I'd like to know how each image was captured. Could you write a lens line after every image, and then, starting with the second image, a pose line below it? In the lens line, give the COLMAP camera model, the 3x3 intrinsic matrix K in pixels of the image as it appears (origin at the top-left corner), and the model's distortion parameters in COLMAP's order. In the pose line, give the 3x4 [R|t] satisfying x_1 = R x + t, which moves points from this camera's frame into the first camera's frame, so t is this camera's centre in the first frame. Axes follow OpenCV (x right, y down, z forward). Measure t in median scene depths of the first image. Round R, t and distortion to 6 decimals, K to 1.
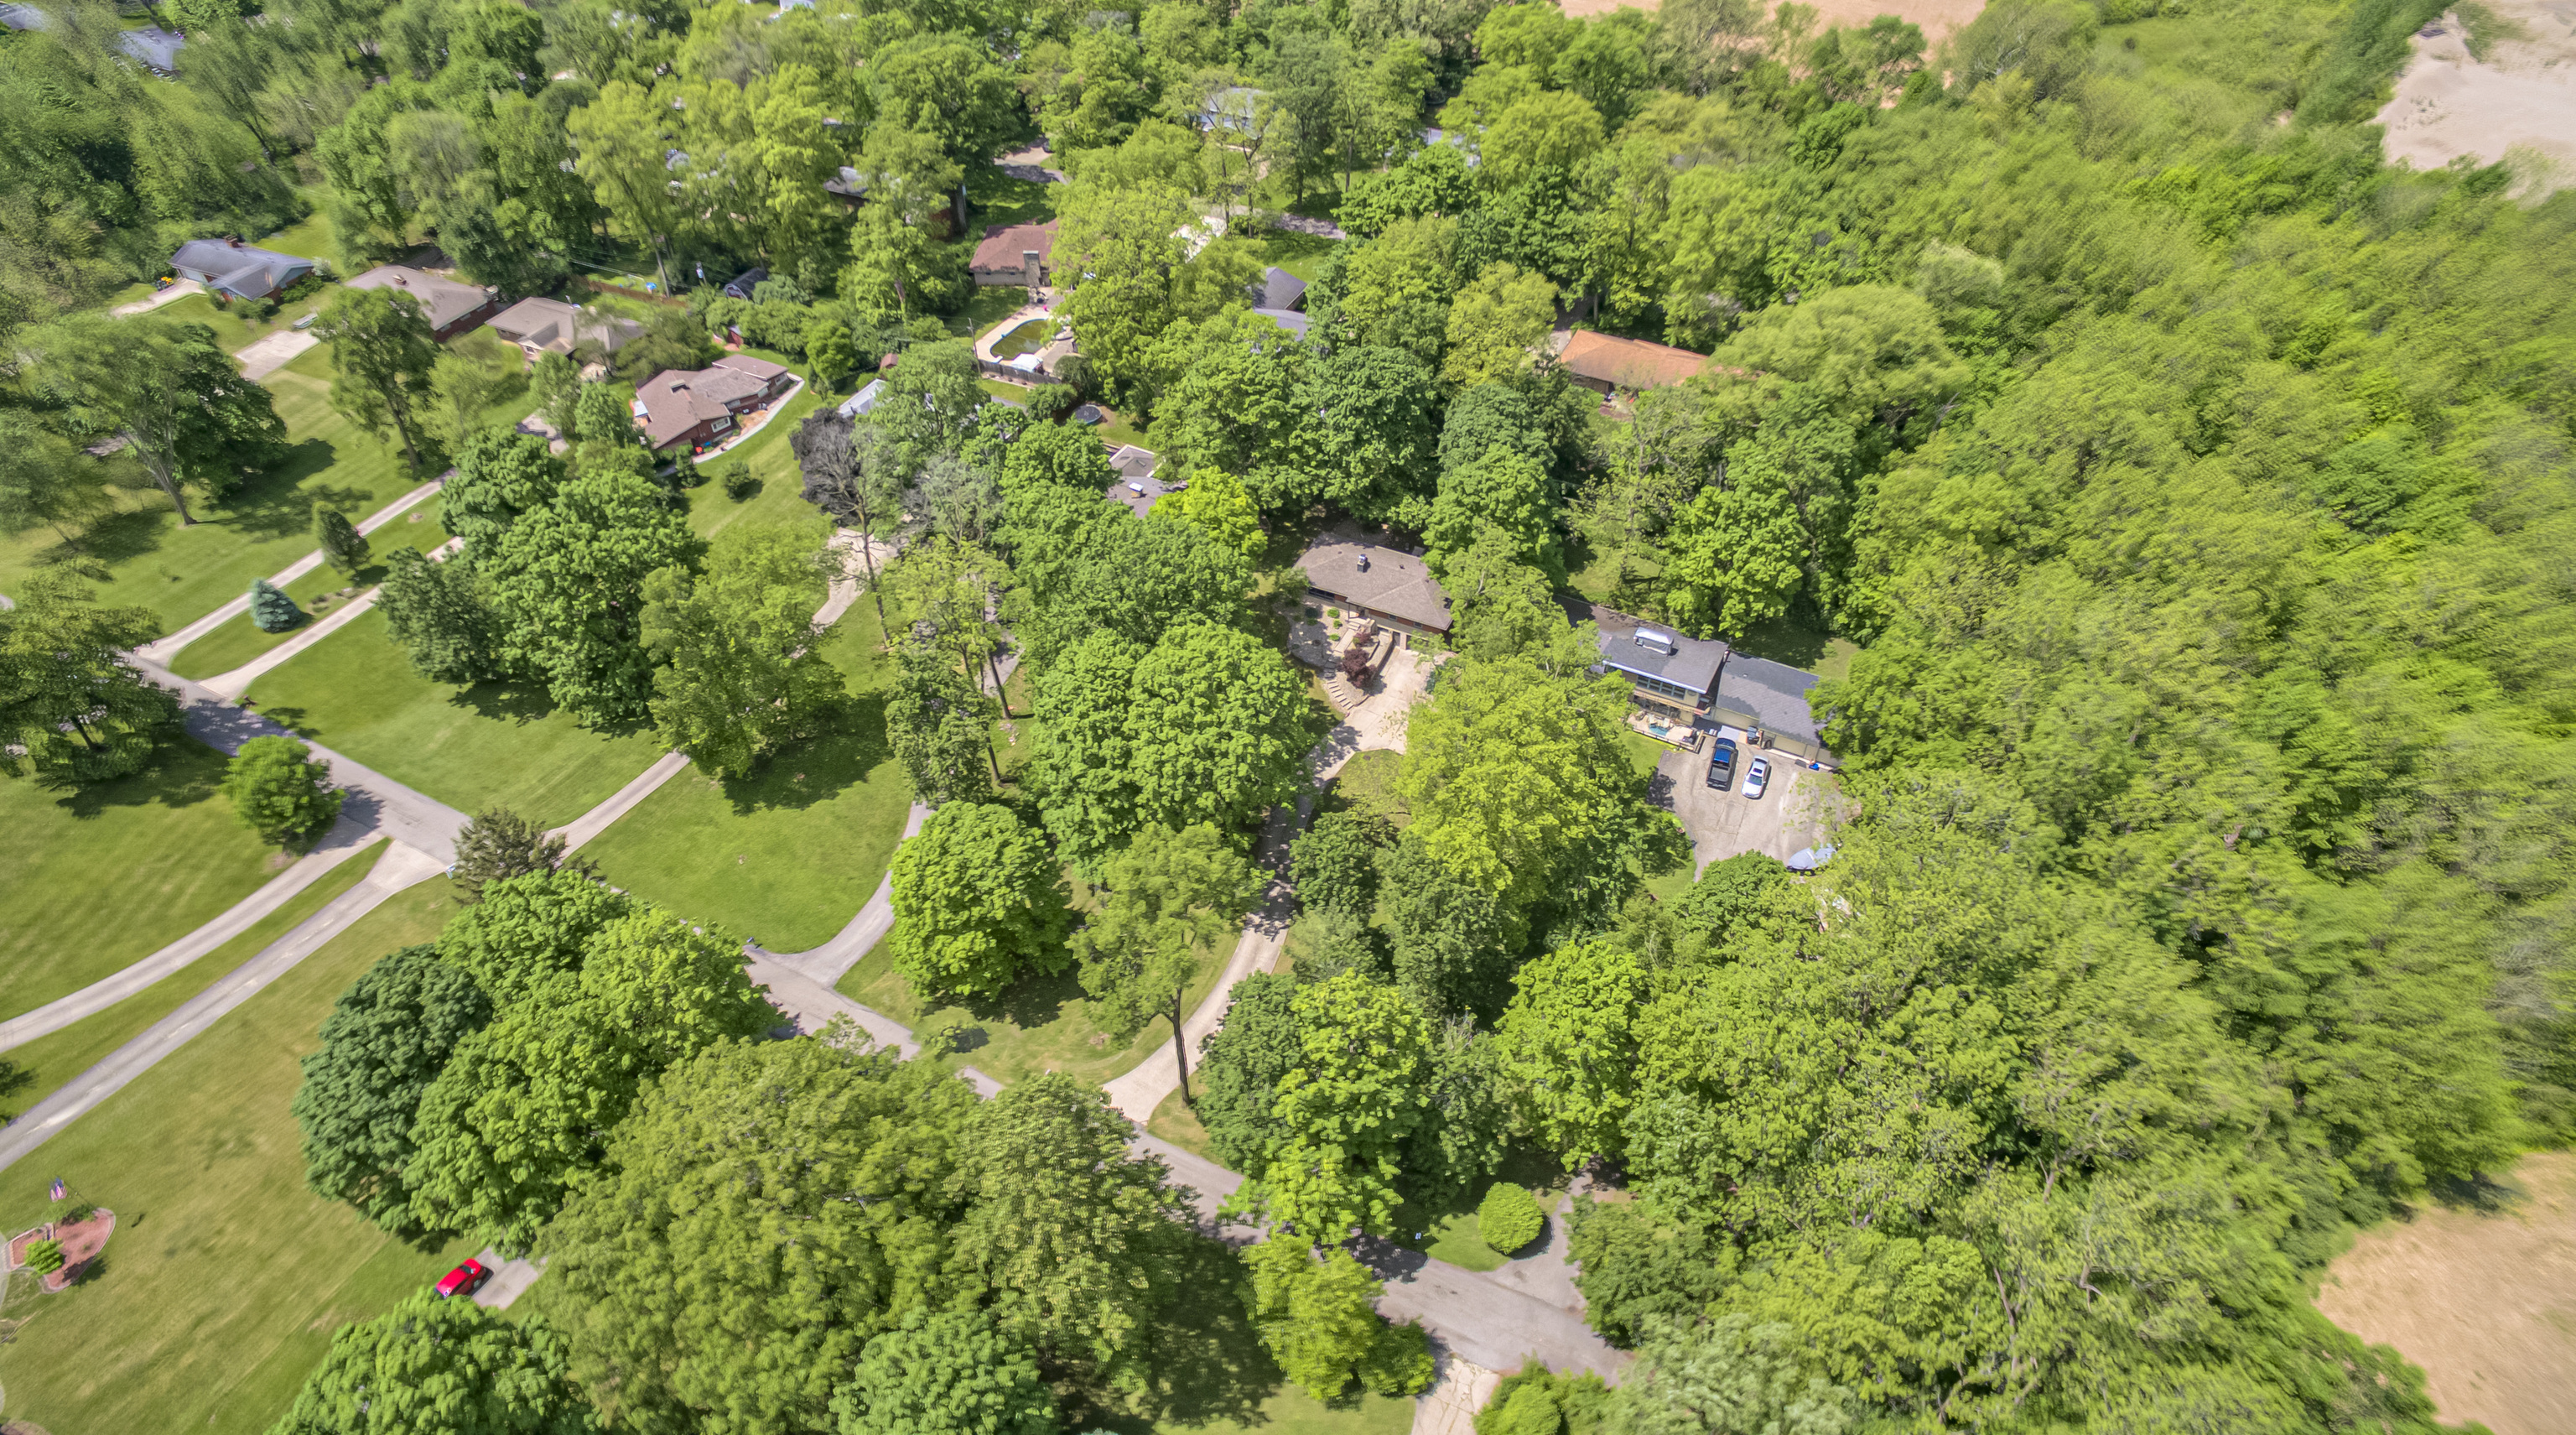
lens RADIAL K [[1541.1, 0, 1304.6], [0, 1541.1, 715.2], [0, 0, 1]] dist [-0.128039, 0.107525]
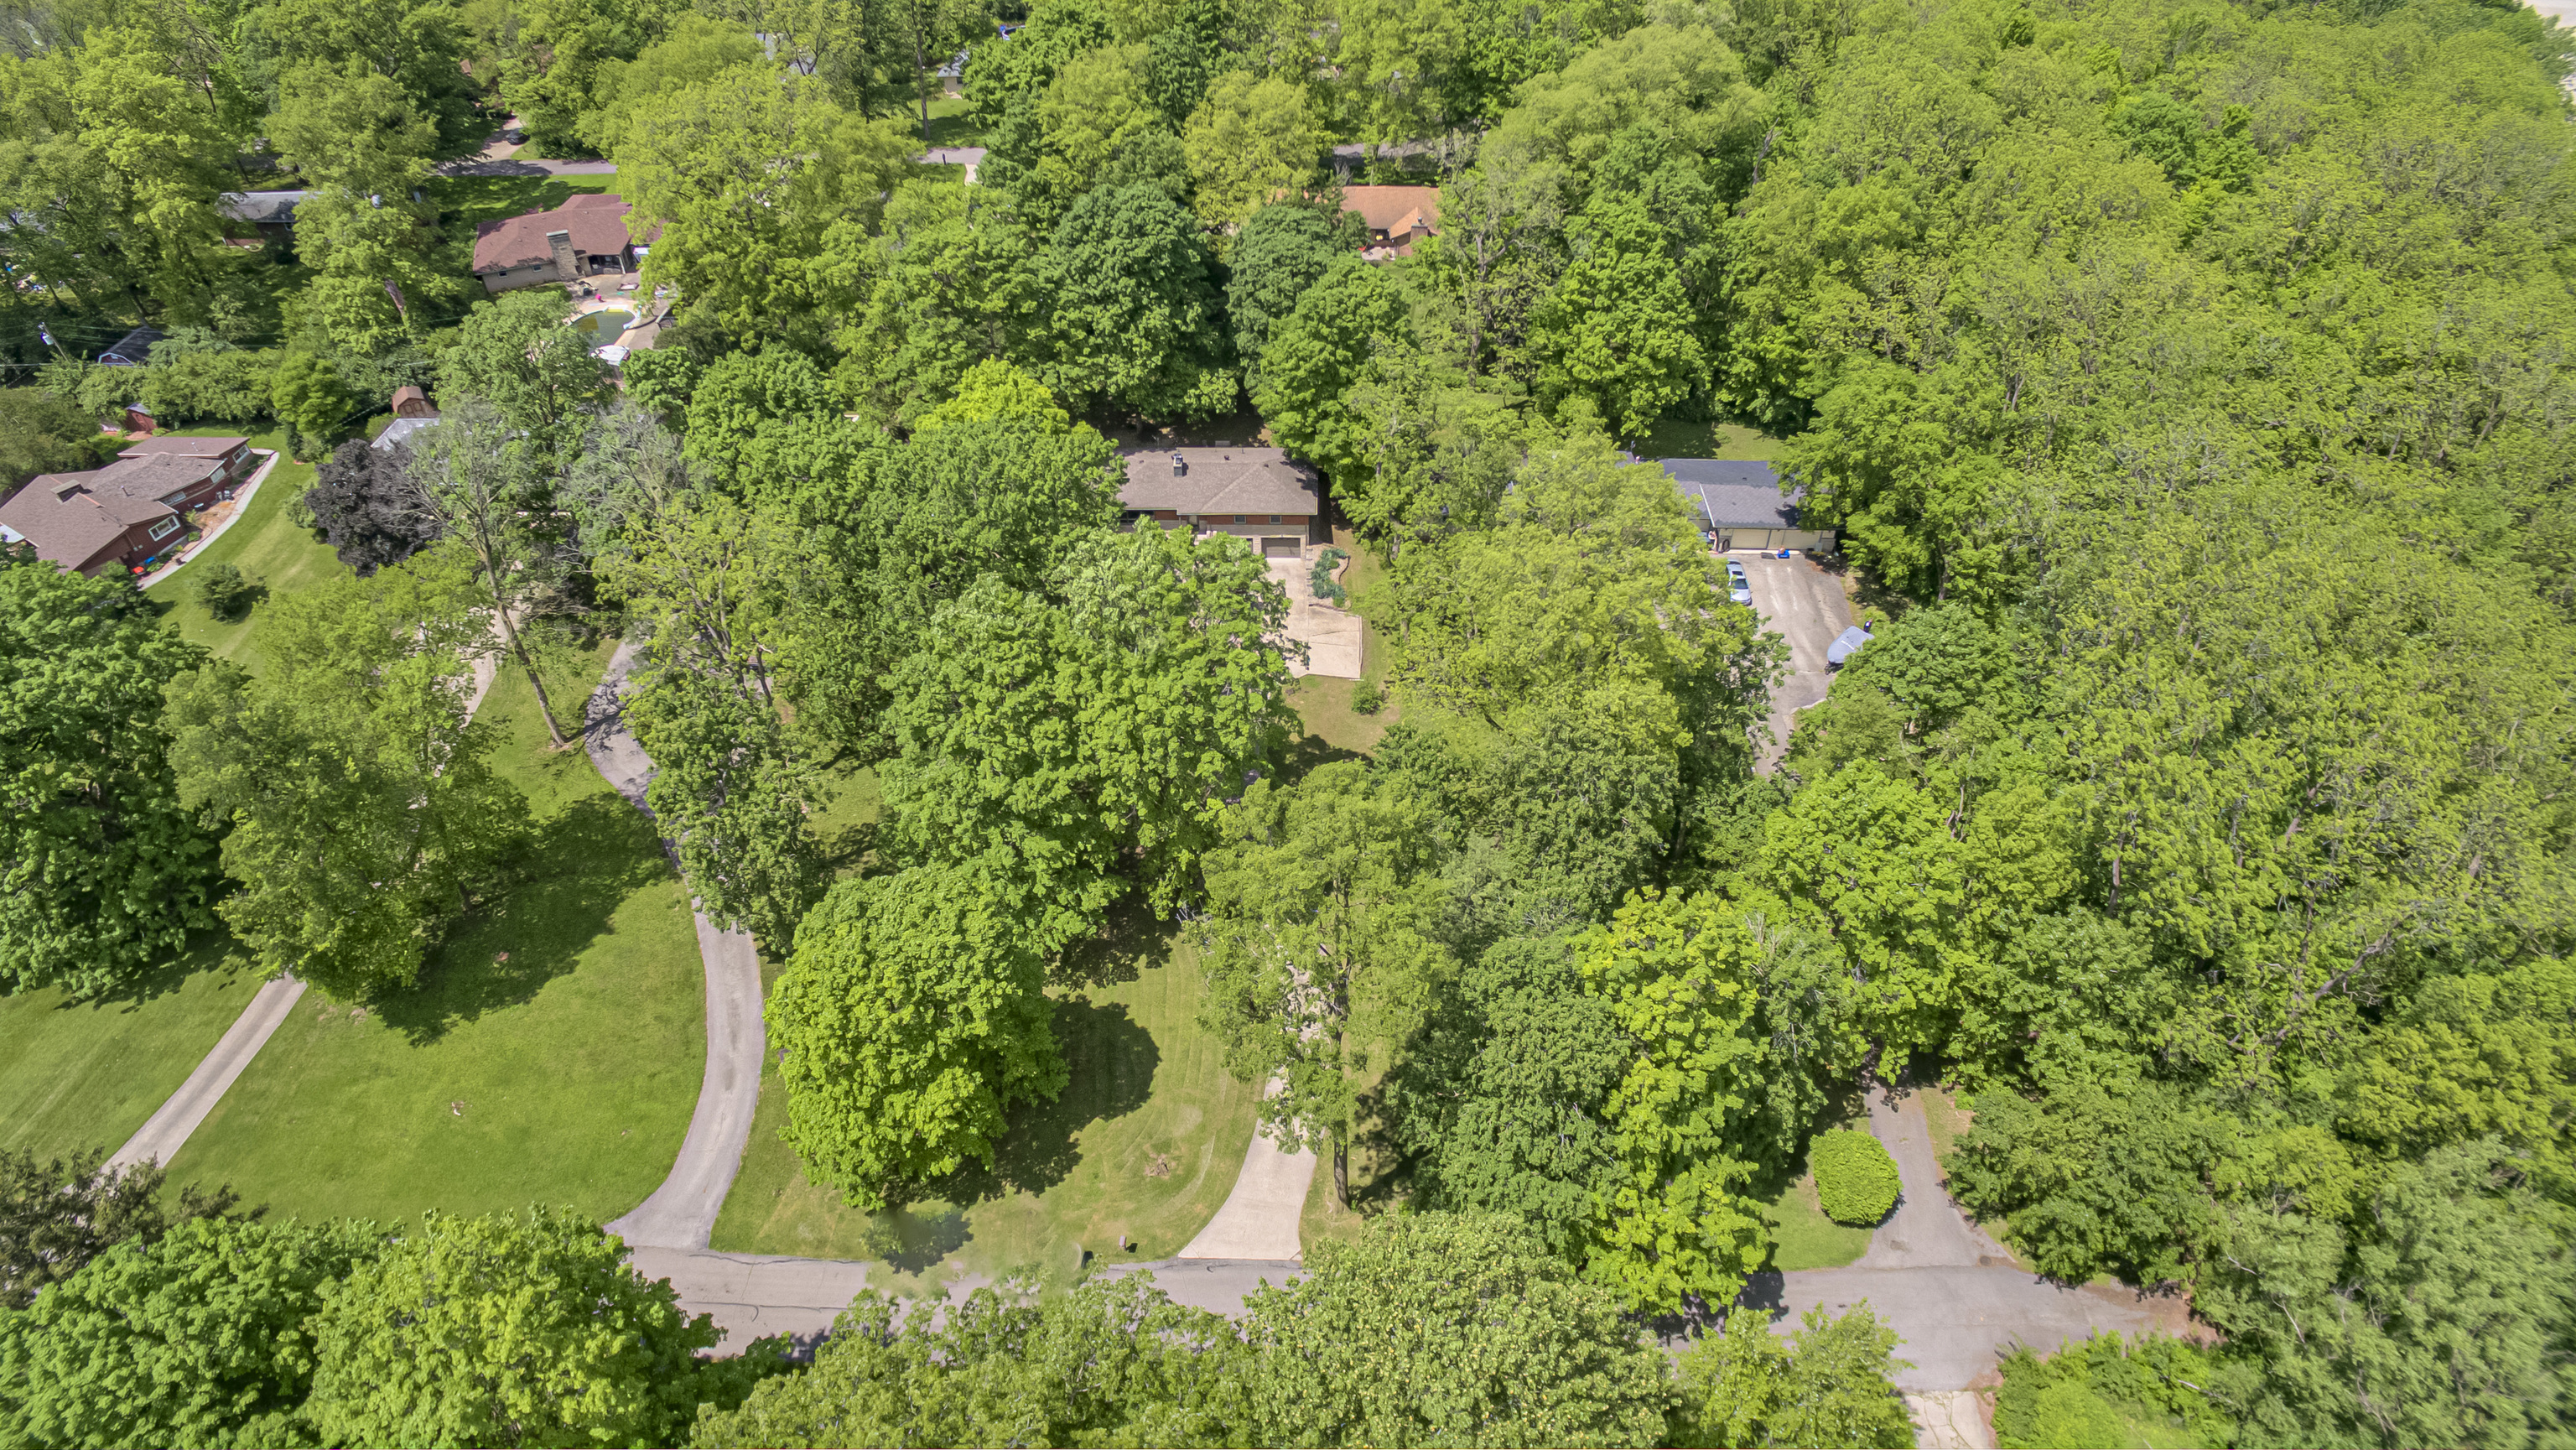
lens RADIAL K [[1474.4, 0, 1288.9], [0, 1474.4, 708.1], [0, 0, 1]] dist [-0.124515, 0.086360]
pose [[0.905934, -0.273799, 0.322983, -0.185895], [0.286744, 0.957975, 0.007807, 0.028605], [-0.311548, 0.085541, 0.946372, 0.300953]]
